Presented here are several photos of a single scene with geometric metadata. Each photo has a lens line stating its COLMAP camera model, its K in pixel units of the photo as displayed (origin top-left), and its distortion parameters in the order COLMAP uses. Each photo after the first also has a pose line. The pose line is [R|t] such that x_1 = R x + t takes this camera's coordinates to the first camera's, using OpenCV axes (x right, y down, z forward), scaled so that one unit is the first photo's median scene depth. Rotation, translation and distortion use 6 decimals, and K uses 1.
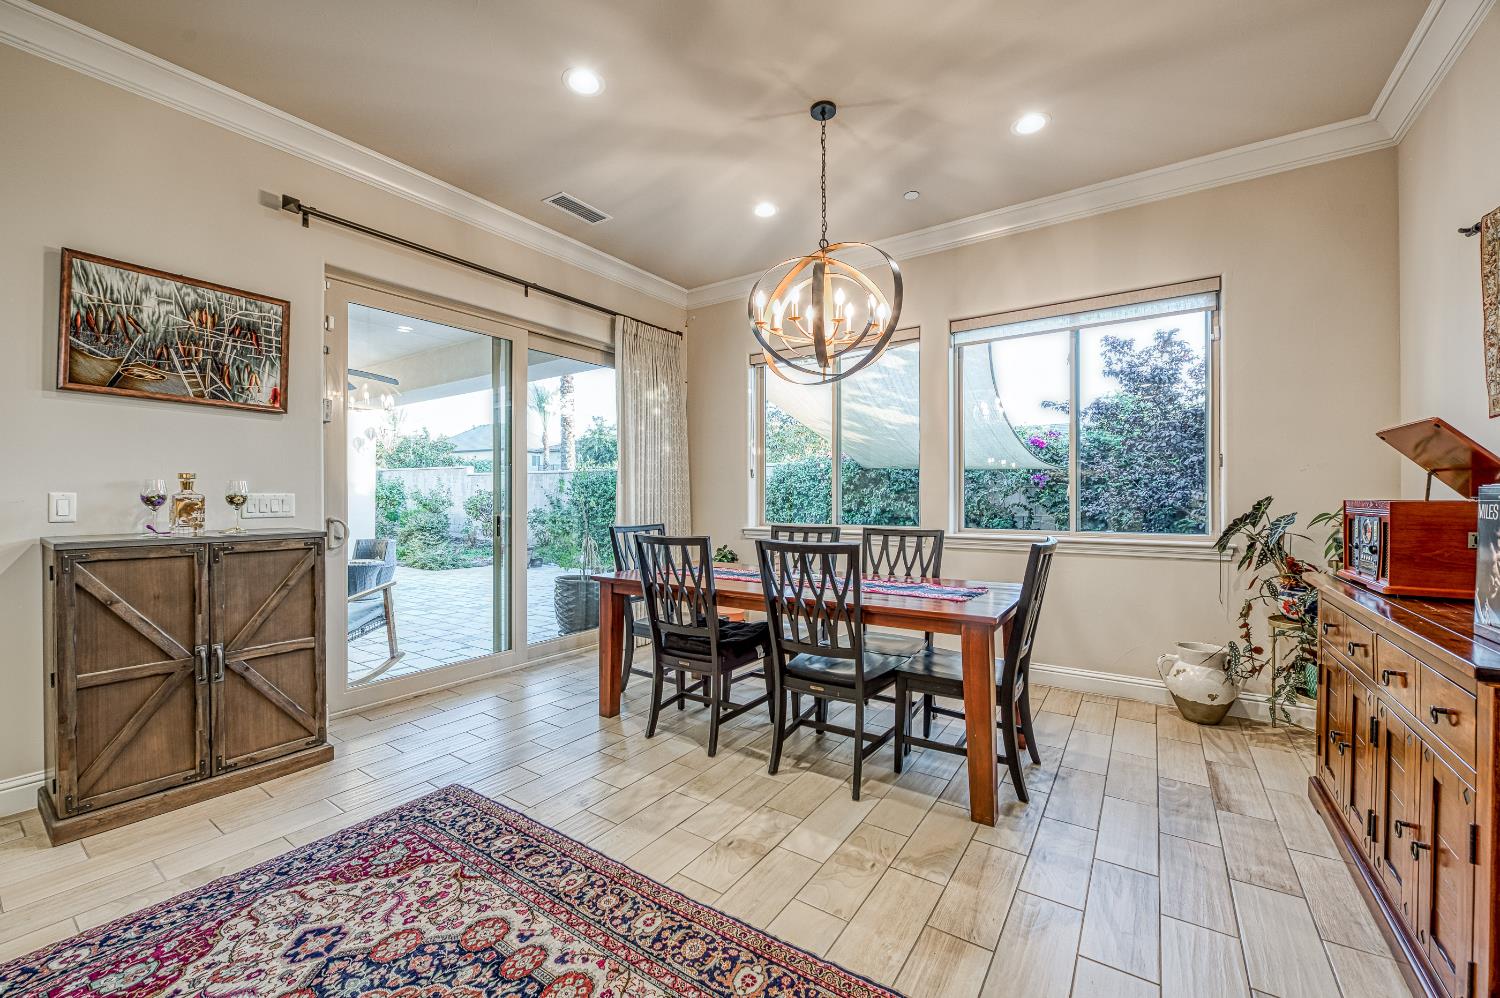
lens RADIAL K [[590.7, 0, 756.3], [0, 590.7, 498.3], [0, 0, 1]] dist [-0.017672, -0.001070]
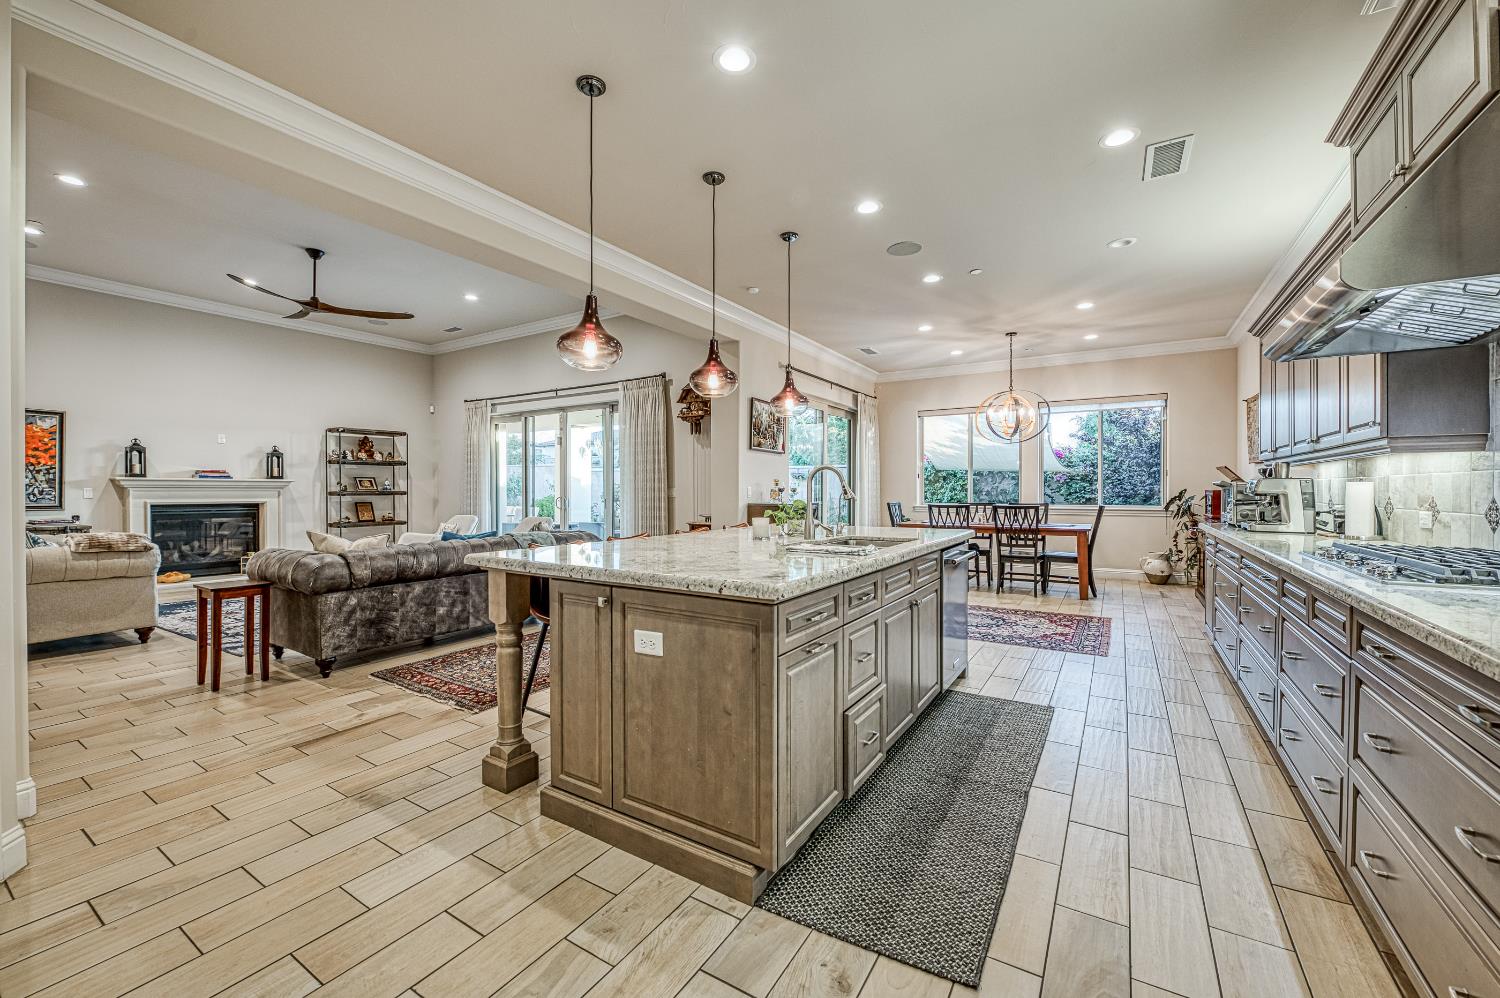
lens RADIAL K [[590.7, 0, 750.5], [0, 590.7, 491.5], [0, 0, 1]] dist [-0.017672, -0.001070]
pose [[0.999412, -0.001525, 0.034257, -1.012028], [0.001439, 0.999996, 0.002536, 0.000398], [-0.034261, -0.002485, 0.999410, -1.372205]]
